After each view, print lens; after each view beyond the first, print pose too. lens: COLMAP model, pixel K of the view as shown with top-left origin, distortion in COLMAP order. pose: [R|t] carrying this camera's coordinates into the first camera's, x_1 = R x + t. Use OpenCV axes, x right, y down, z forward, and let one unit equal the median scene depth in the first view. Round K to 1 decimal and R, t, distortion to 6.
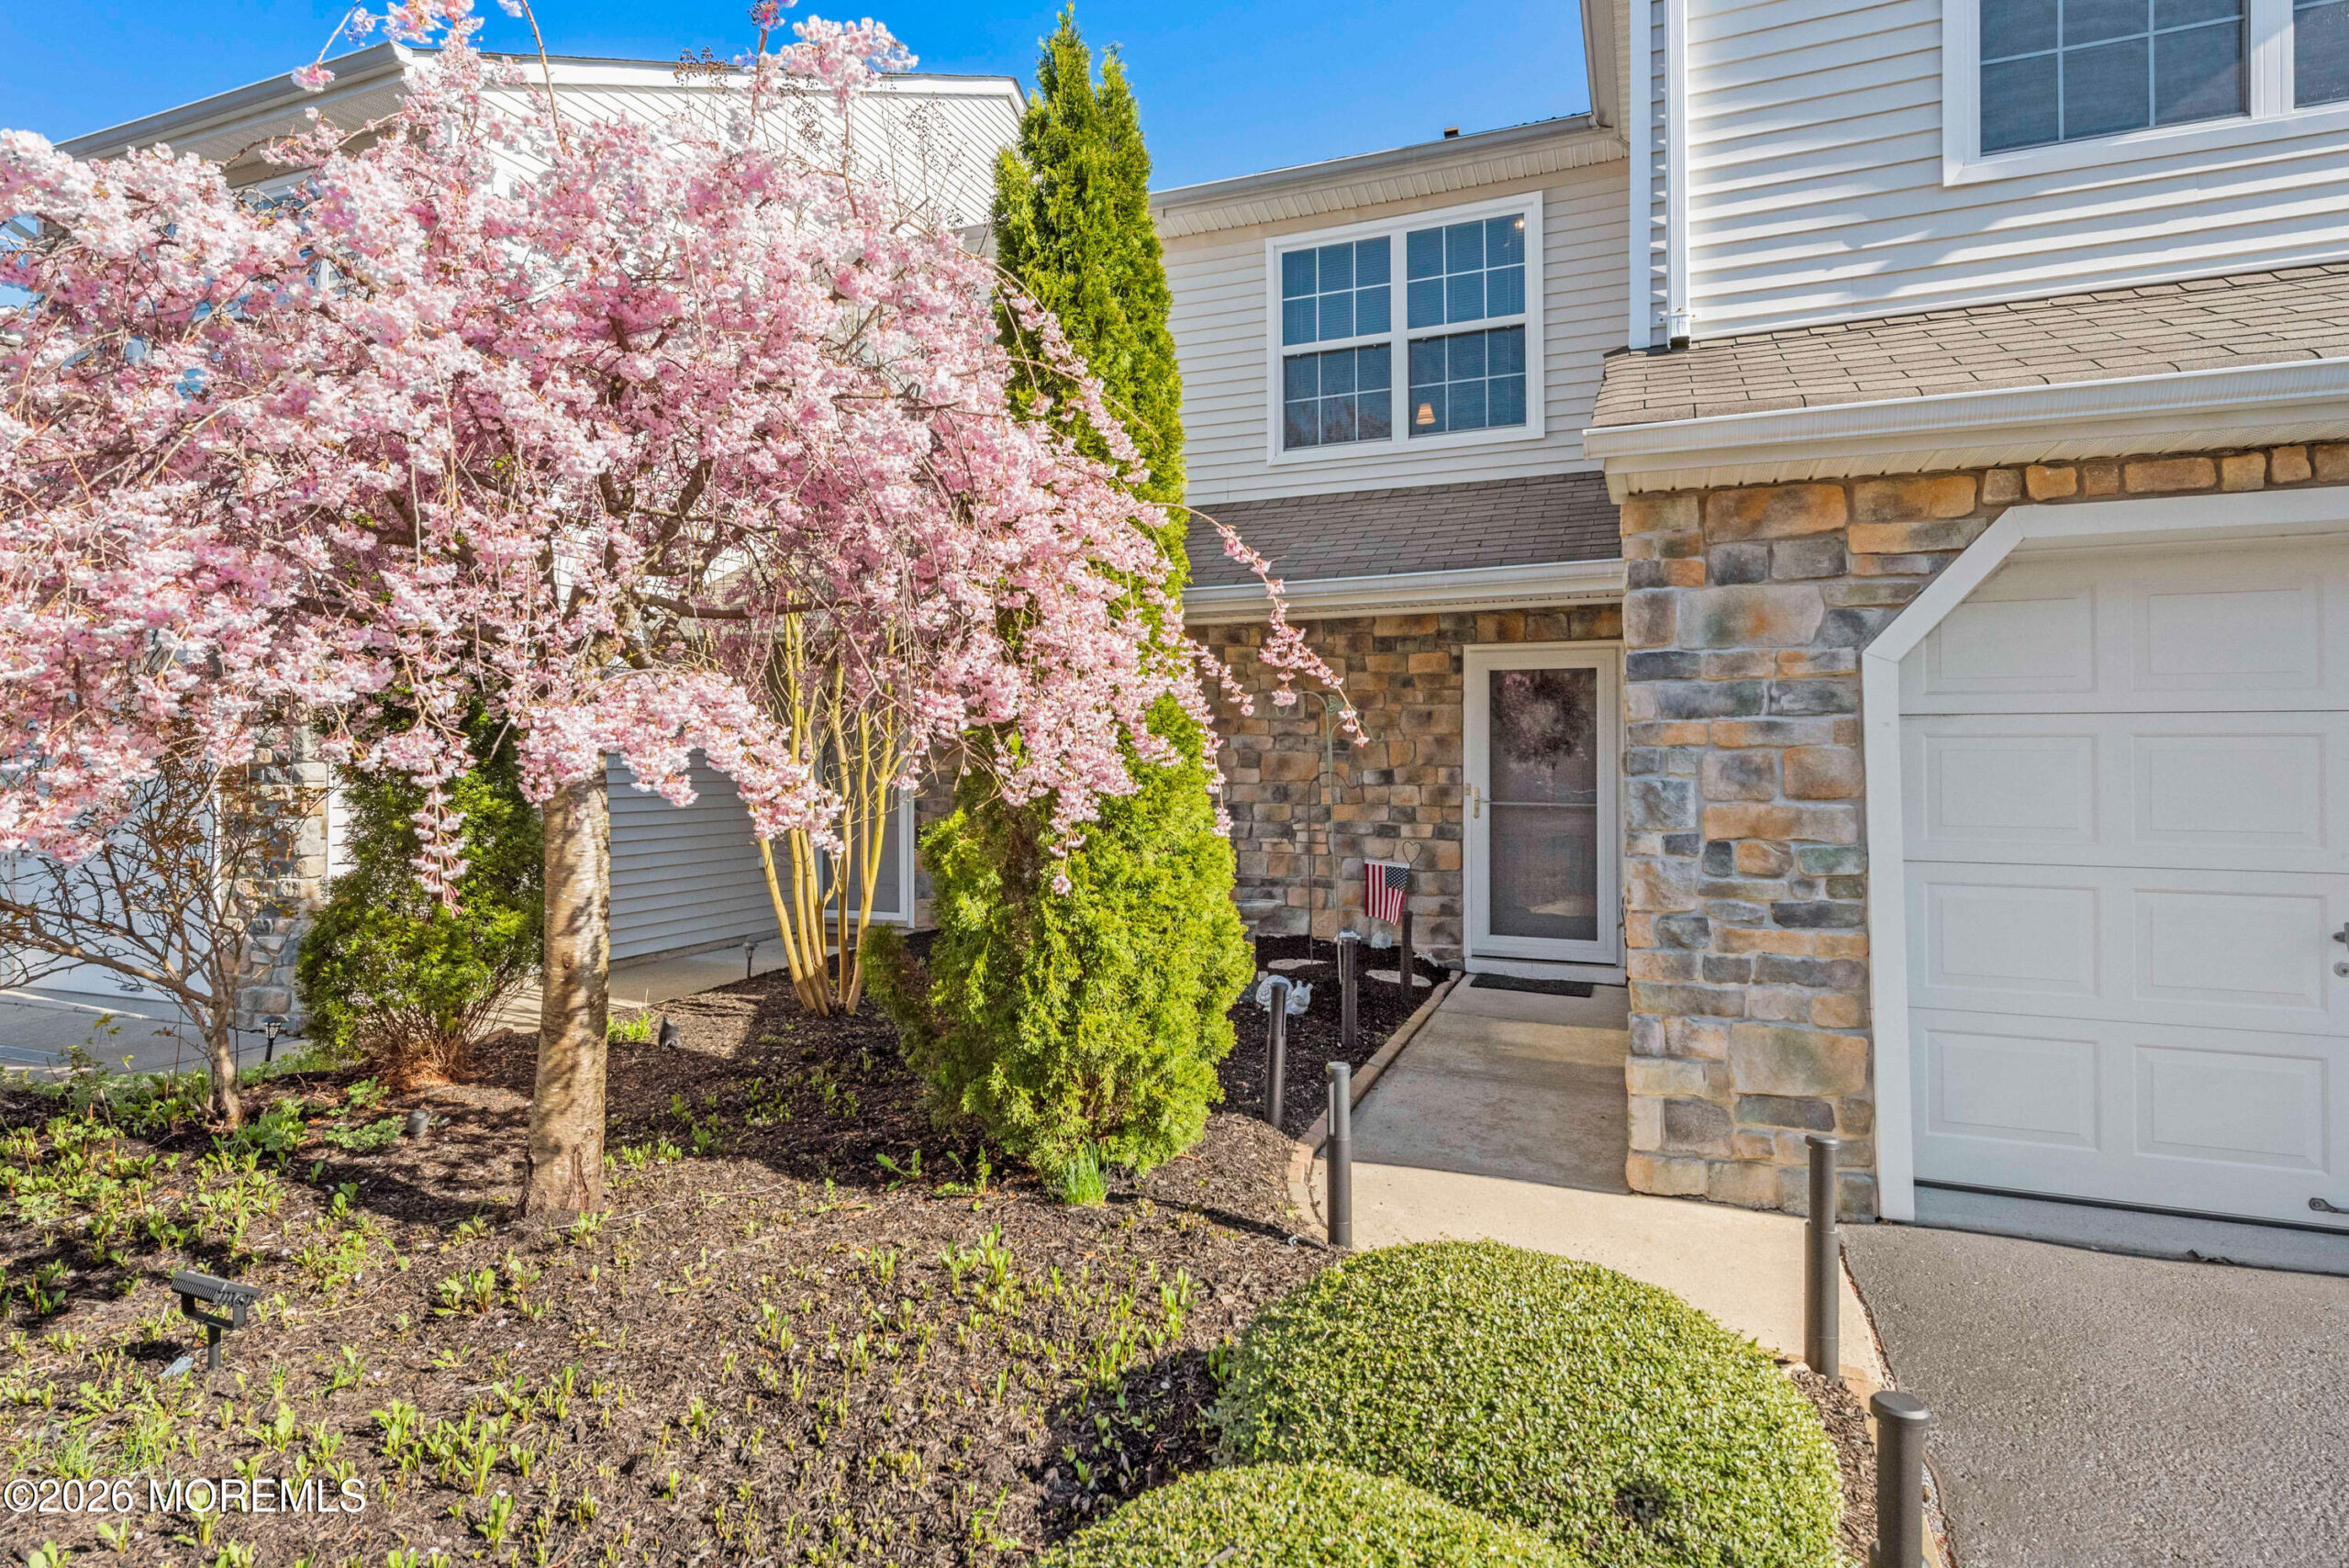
lens RADIAL K [[1234.7, 0, 1174.9], [0, 1234.7, 711.9], [0, 0, 1]] dist [0.003276, -0.000128]
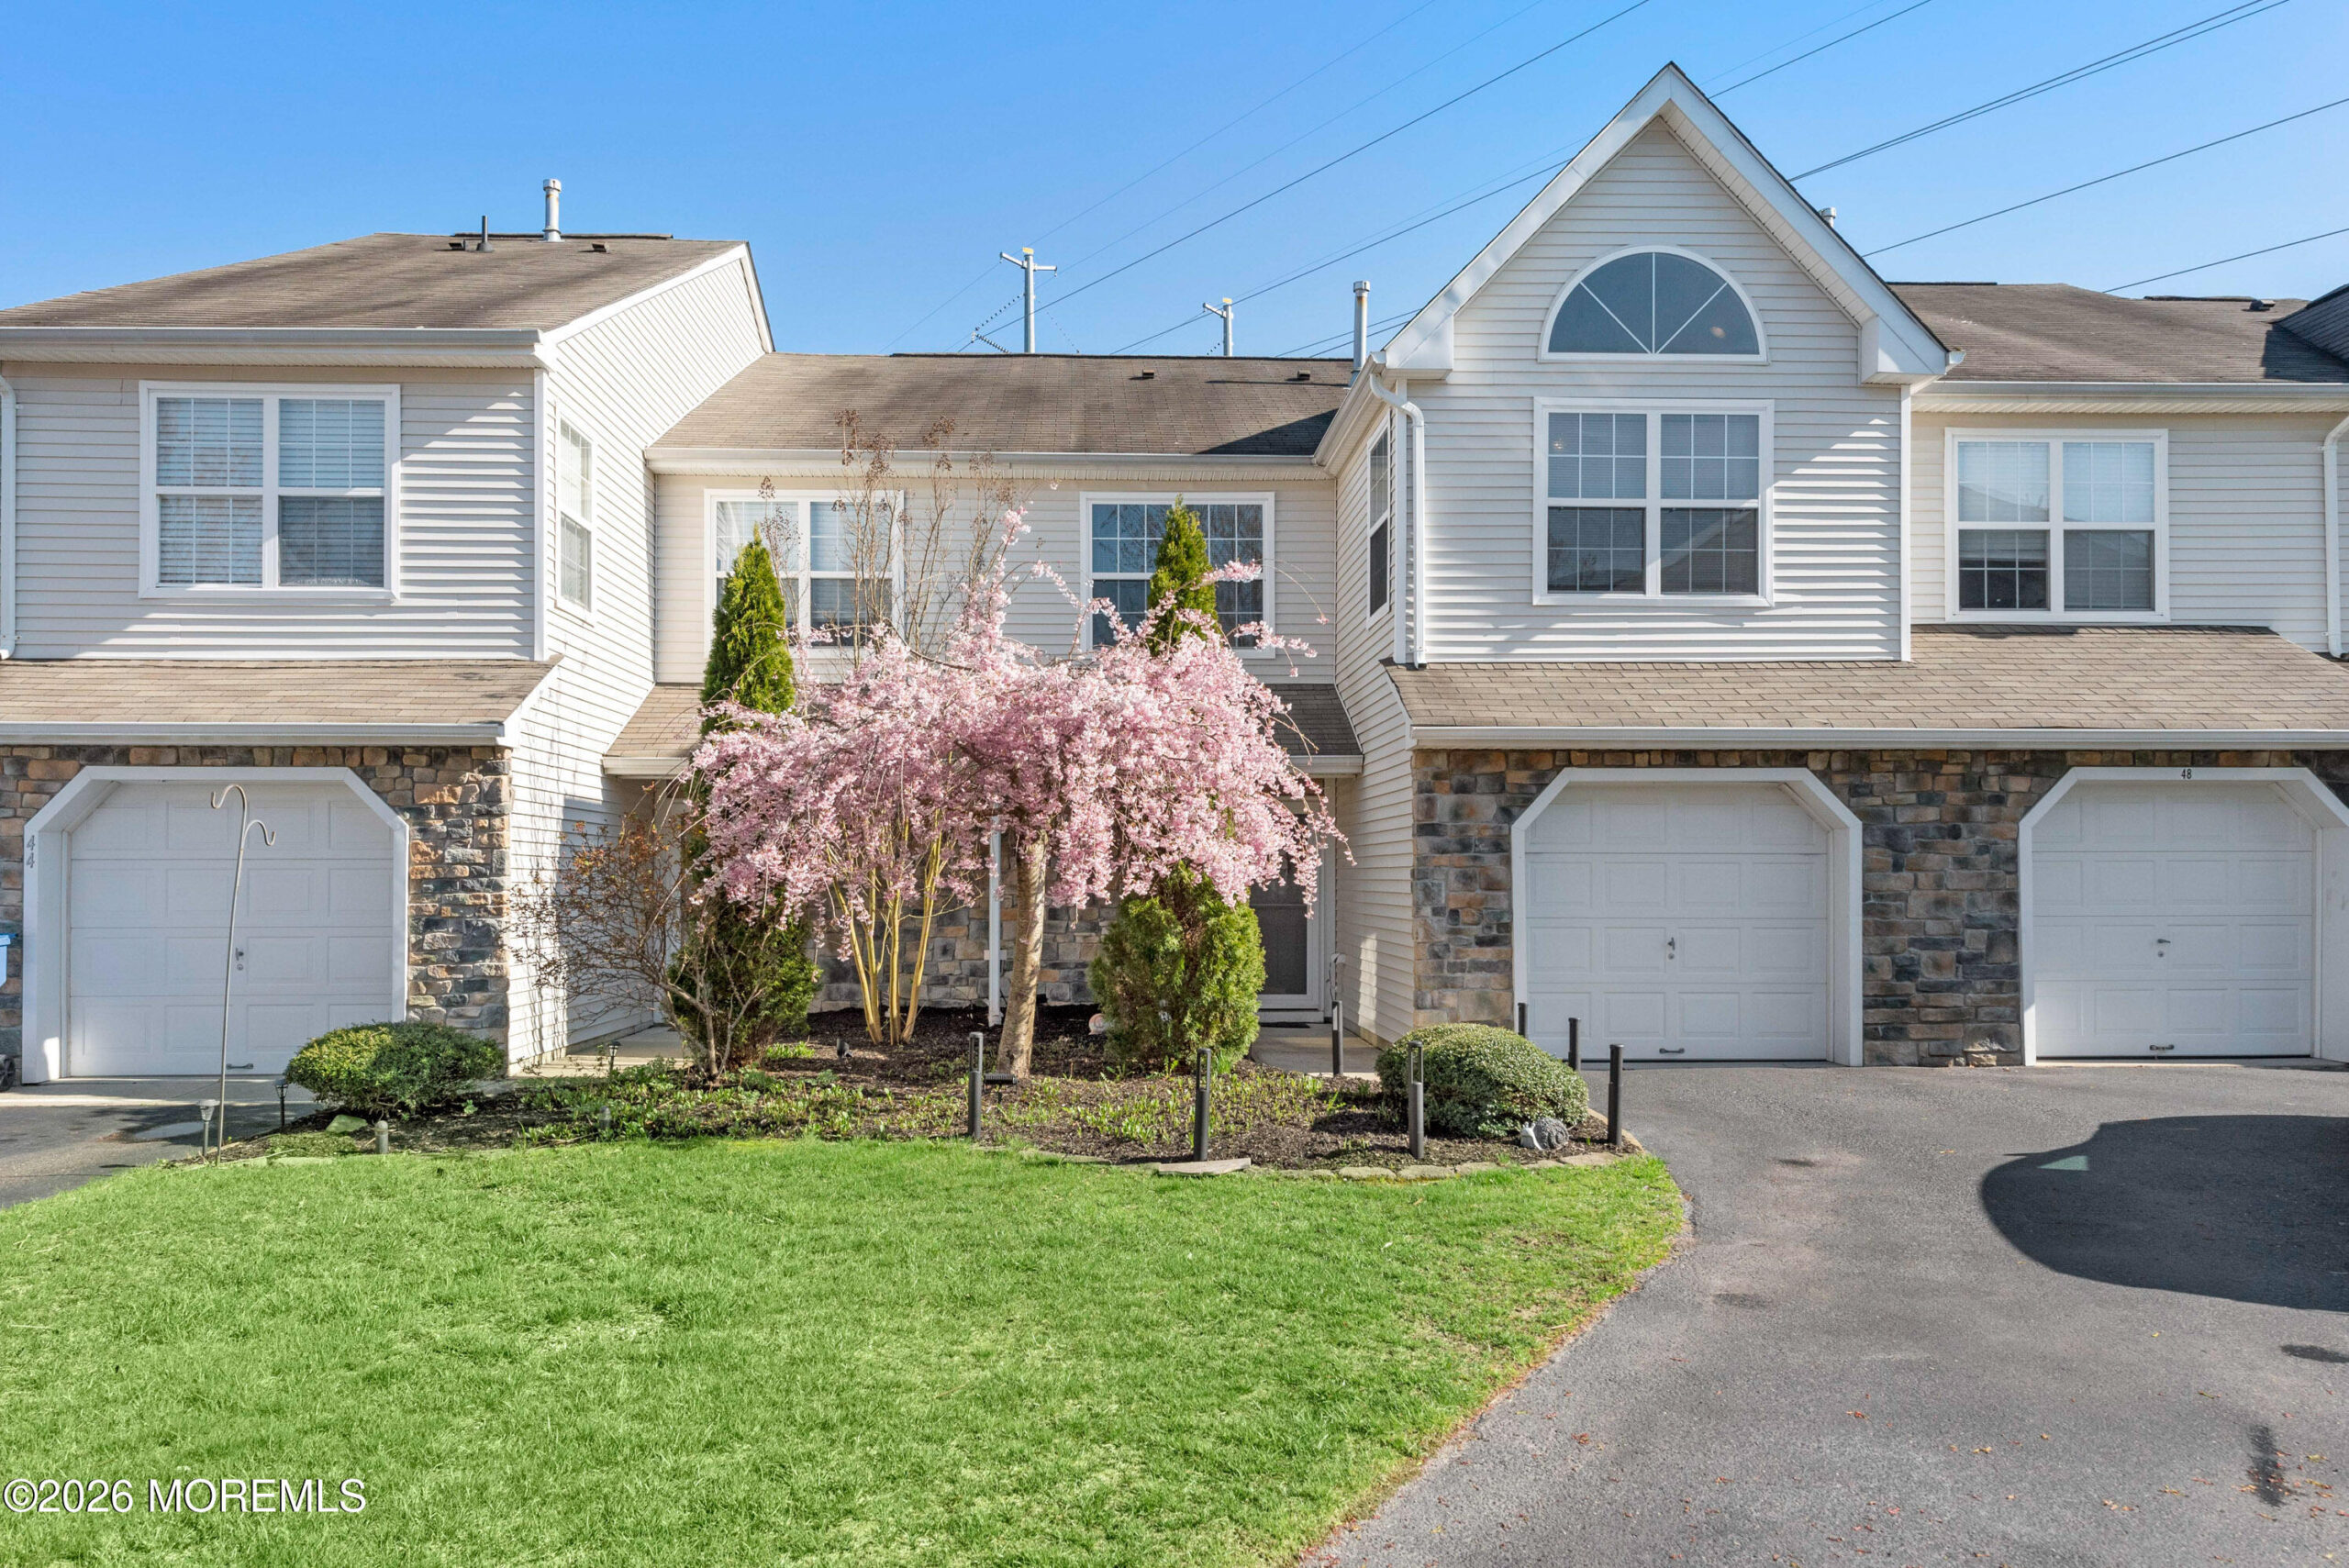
lens RADIAL K [[1622.2, 0, 1174.5], [0, 1622.2, 784.0], [0, 0, 1]] dist [-0.000498, 0.000119]
pose [[0.911201, 0.023446, 0.411294, -1.236417], [-0.014514, 0.999586, -0.024827, -0.041303], [-0.411706, 0.016652, 0.911164, -1.469654]]
